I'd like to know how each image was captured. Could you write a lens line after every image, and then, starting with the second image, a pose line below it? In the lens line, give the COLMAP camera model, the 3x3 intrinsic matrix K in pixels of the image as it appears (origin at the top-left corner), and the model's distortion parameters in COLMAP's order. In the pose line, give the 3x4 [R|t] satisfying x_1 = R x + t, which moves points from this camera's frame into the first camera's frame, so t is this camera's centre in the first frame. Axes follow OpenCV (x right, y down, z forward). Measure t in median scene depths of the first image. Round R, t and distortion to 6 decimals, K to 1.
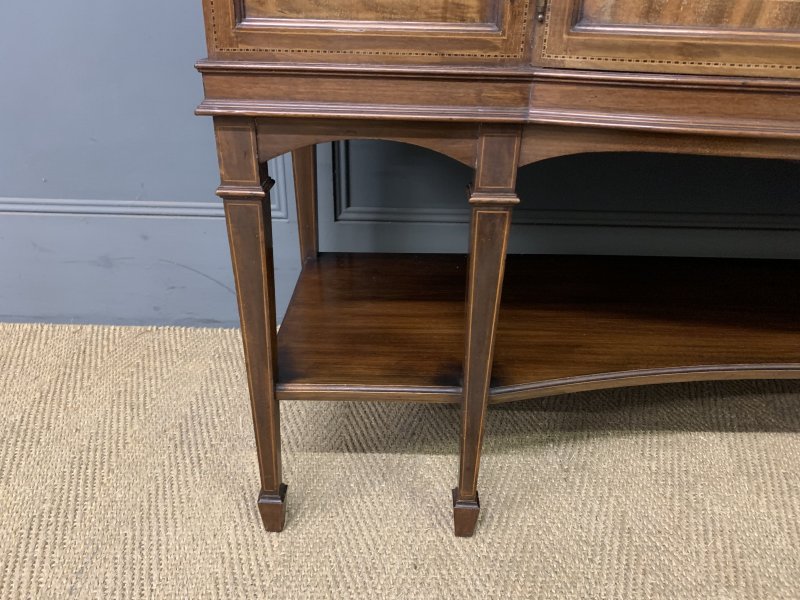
lens RADIAL K [[614.6, 0, 396.7], [0, 614.6, 292.1], [0, 0, 1]] dist [0.070256, -0.084712]
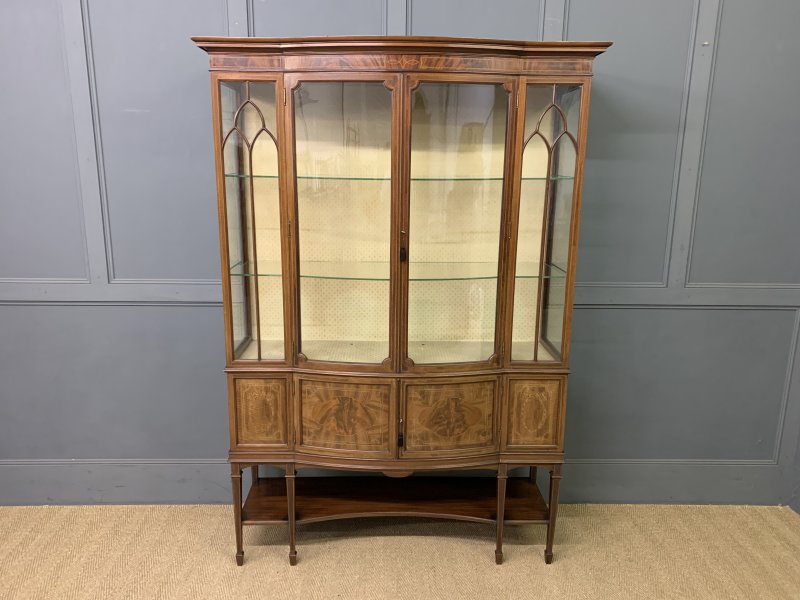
lens RADIAL K [[614.6, 0, 390.4], [0, 614.6, 296.4], [0, 0, 1]] dist [0.070256, -0.084712]
pose [[0.999523, -0.016212, 0.026267, 0.619165], [0.022035, 0.970668, -0.239412, -0.252924], [-0.021615, 0.239877, 0.970563, -2.960766]]
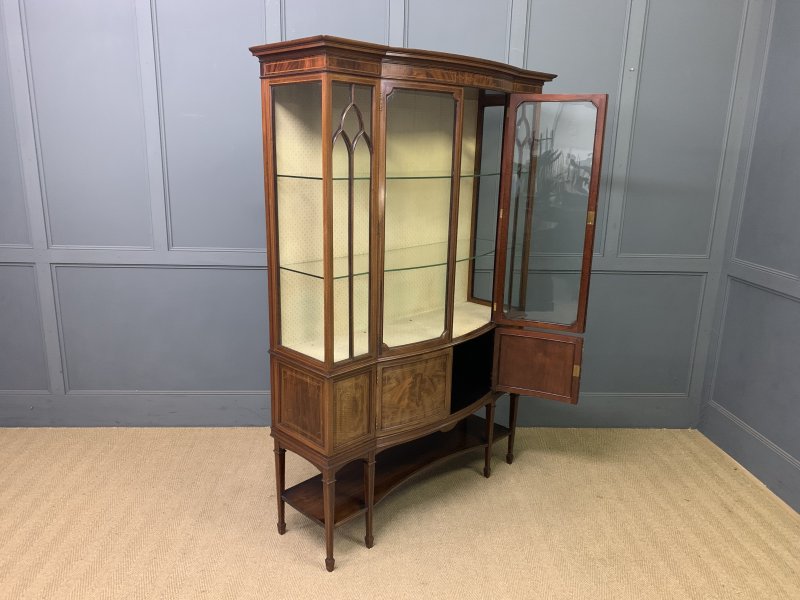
lens RADIAL K [[614.6, 0, 388.2], [0, 614.6, 300.1], [0, 0, 1]] dist [0.070256, -0.084712]
pose [[0.701291, -0.178203, 0.690243, -2.216216], [0.317647, 0.944931, -0.078775, -0.719973], [-0.638194, 0.274498, 0.719277, -2.259705]]
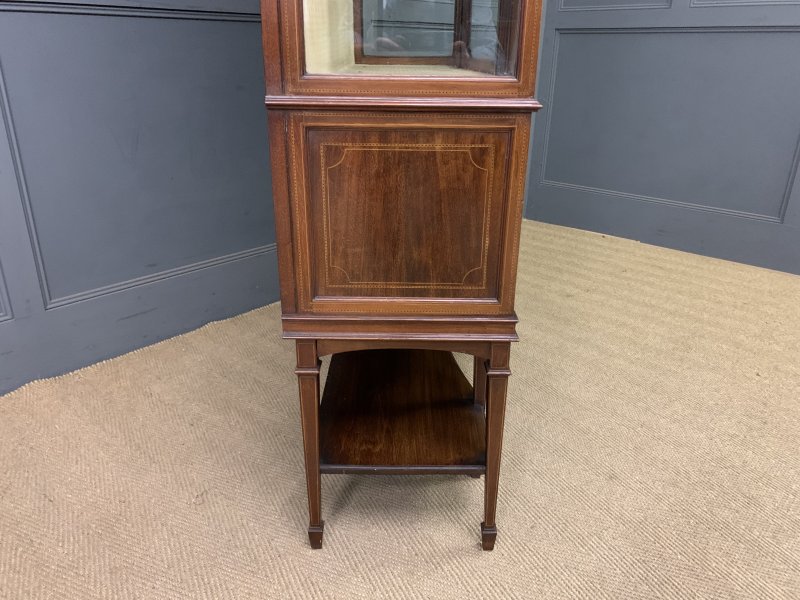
lens RADIAL K [[614.6, 0, 403.8], [0, 614.6, 297.8], [0, 0, 1]] dist [0.070256, -0.084712]
pose [[-0.019852, -0.398390, 0.917001, -1.559513], [0.438476, 0.820803, 0.366089, -0.962133], [-0.898523, 0.409351, 0.158390, 0.673955]]
